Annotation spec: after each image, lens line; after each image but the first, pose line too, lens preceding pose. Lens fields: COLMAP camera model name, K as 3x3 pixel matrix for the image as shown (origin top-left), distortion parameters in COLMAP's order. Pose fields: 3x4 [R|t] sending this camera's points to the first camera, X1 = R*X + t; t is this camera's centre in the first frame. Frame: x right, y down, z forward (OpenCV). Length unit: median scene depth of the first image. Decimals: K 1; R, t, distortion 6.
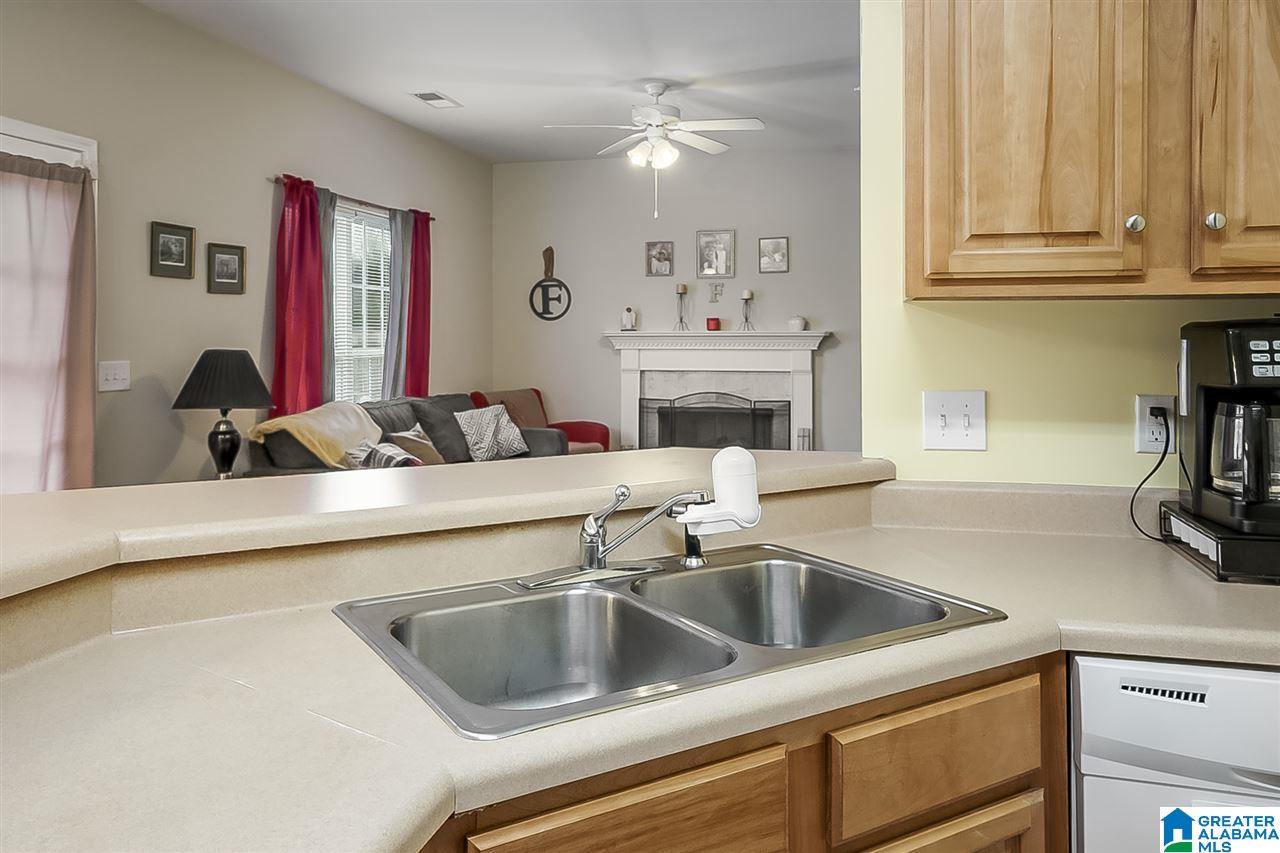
lens RADIAL K [[967.4, 0, 640.5], [0, 967.4, 333.7], [0, 0, 1]] dist [0.052580, 0.001180]
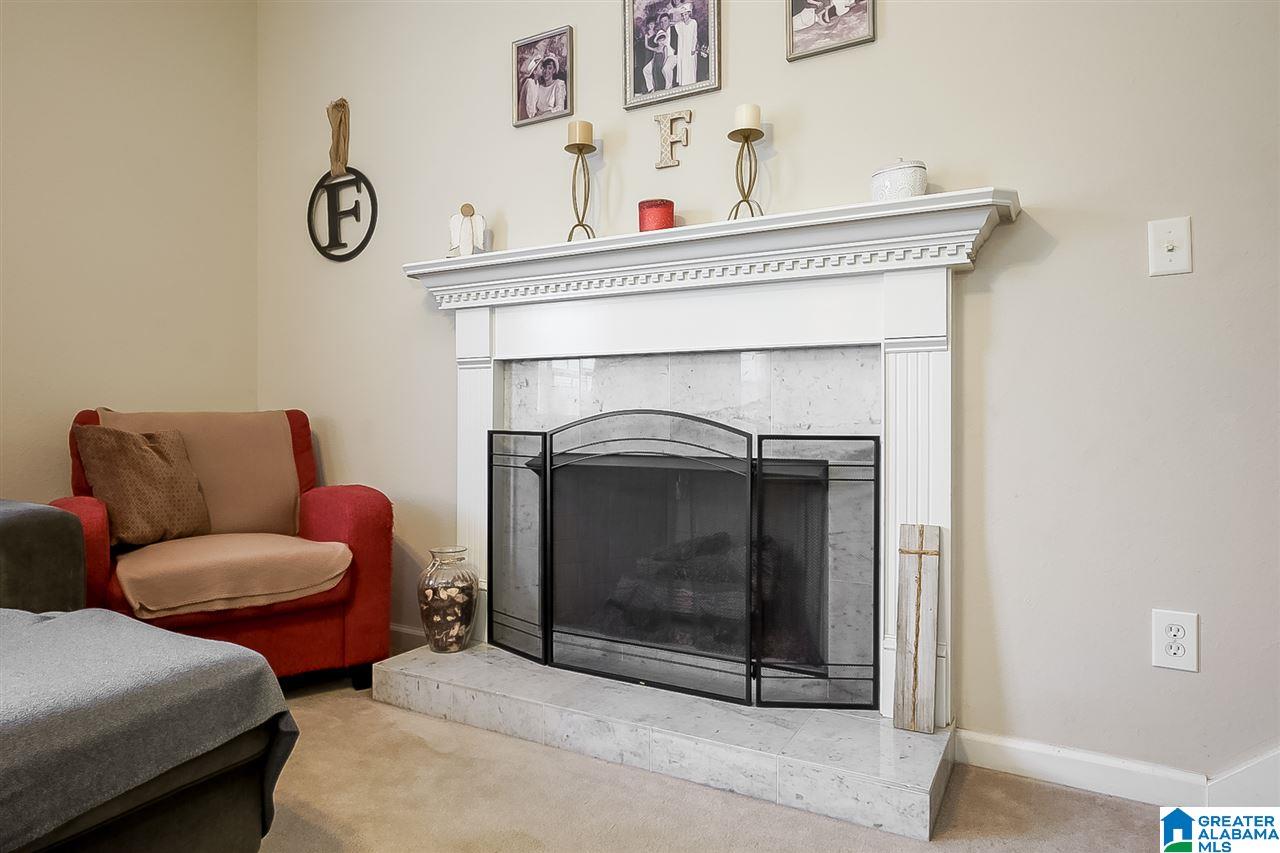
lens RADIAL K [[767.2, 0, 631.0], [0, 767.2, 415.2], [0, 0, 1]] dist [-0.007679, 0.001965]
pose [[0.959866, 0.000245, -0.280460, 0.145679], [0.000046, 0.999999, 0.001032, 0.061501], [0.280460, -0.001003, 0.959865, 0.730484]]
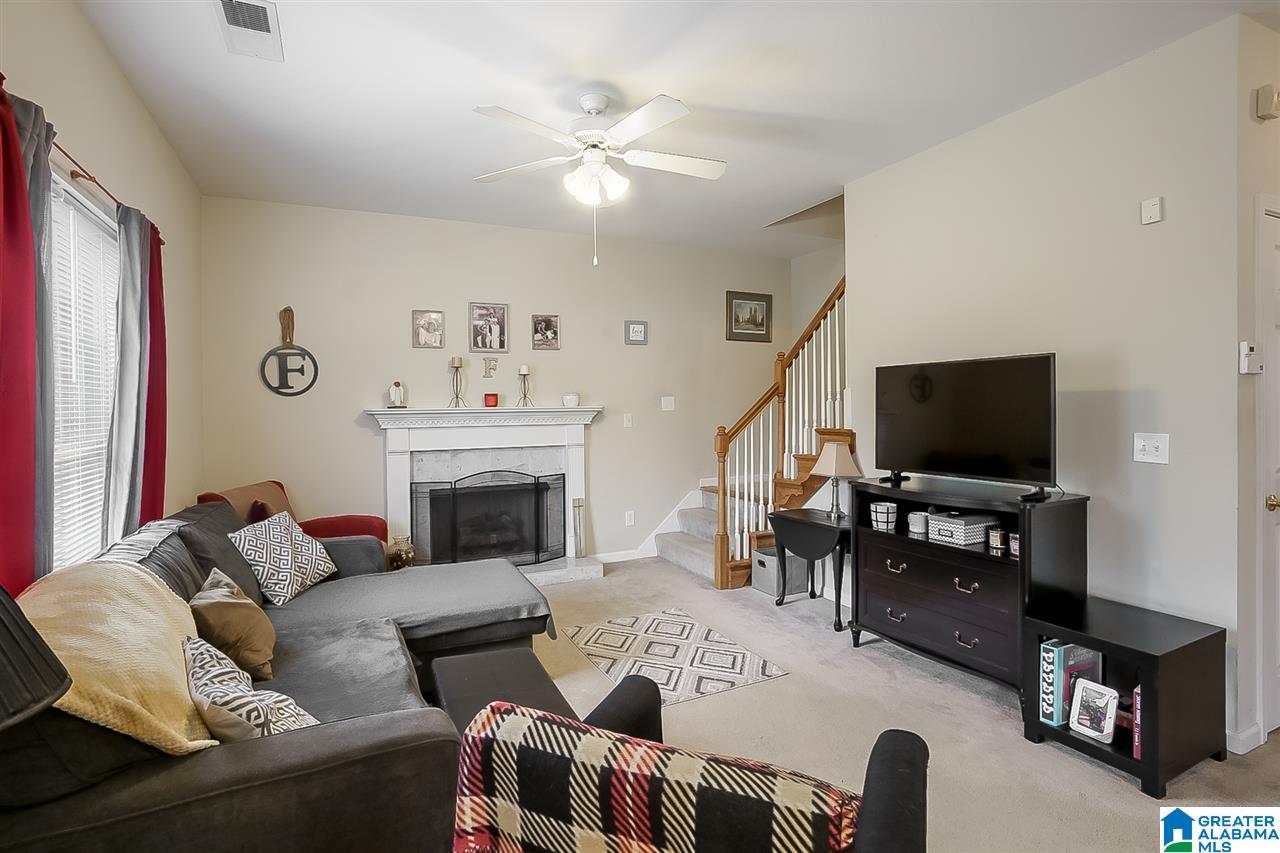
lens RADIAL K [[623.2, 0, 630.0], [0, 623.2, 410.7], [0, 0, 1]] dist [-0.039624, 0.000682]
pose [[0.778291, -0.014242, 0.627742, -0.207966], [0.009485, 0.999895, 0.010926, -0.004638], [-0.627832, -0.002550, 0.778345, 0.432649]]
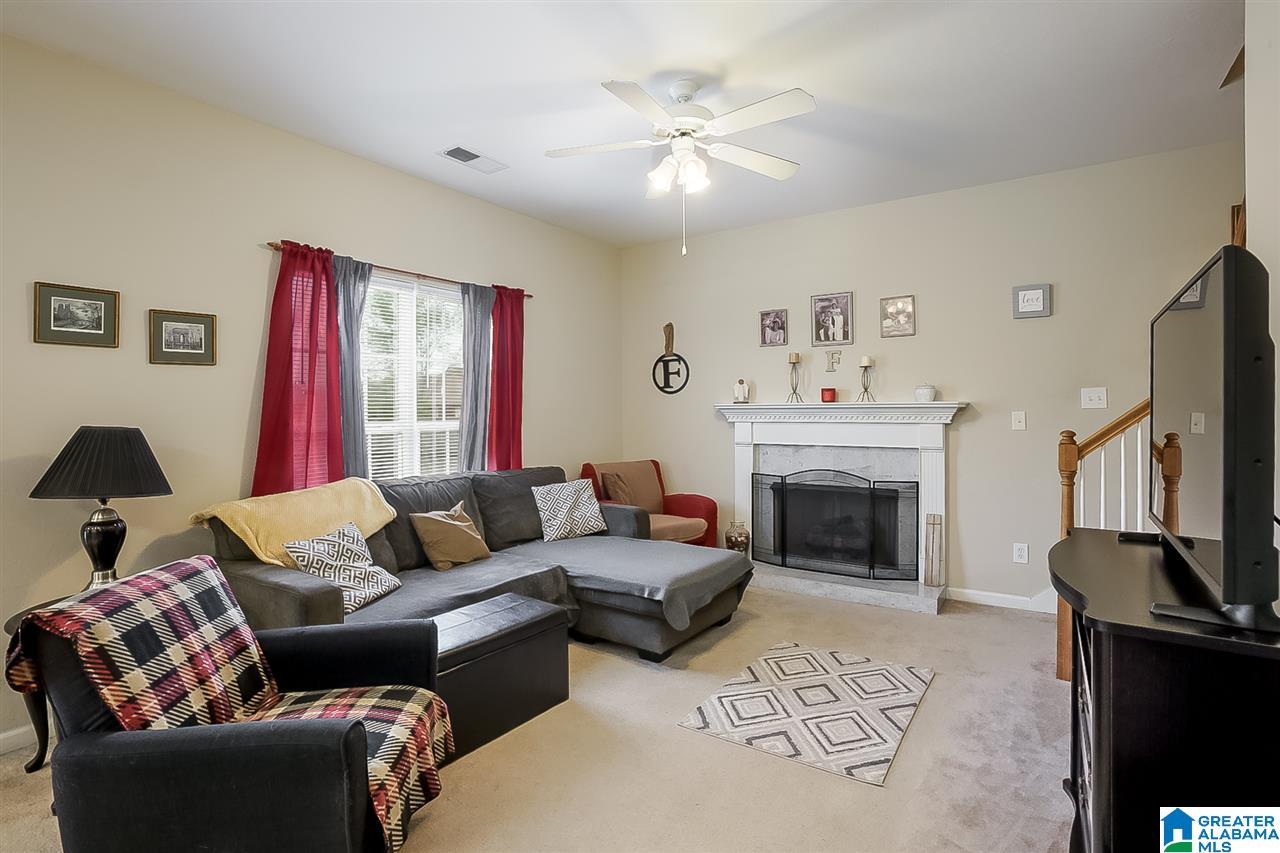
lens RADIAL K [[623.2, 0, 634.4], [0, 623.2, 405.8], [0, 0, 1]] dist [-0.039624, 0.000682]
pose [[0.933519, -0.006786, -0.358463, 0.114716], [0.005575, 0.999975, -0.004414, 0.001876], [0.358484, 0.002122, 0.933533, 0.385681]]
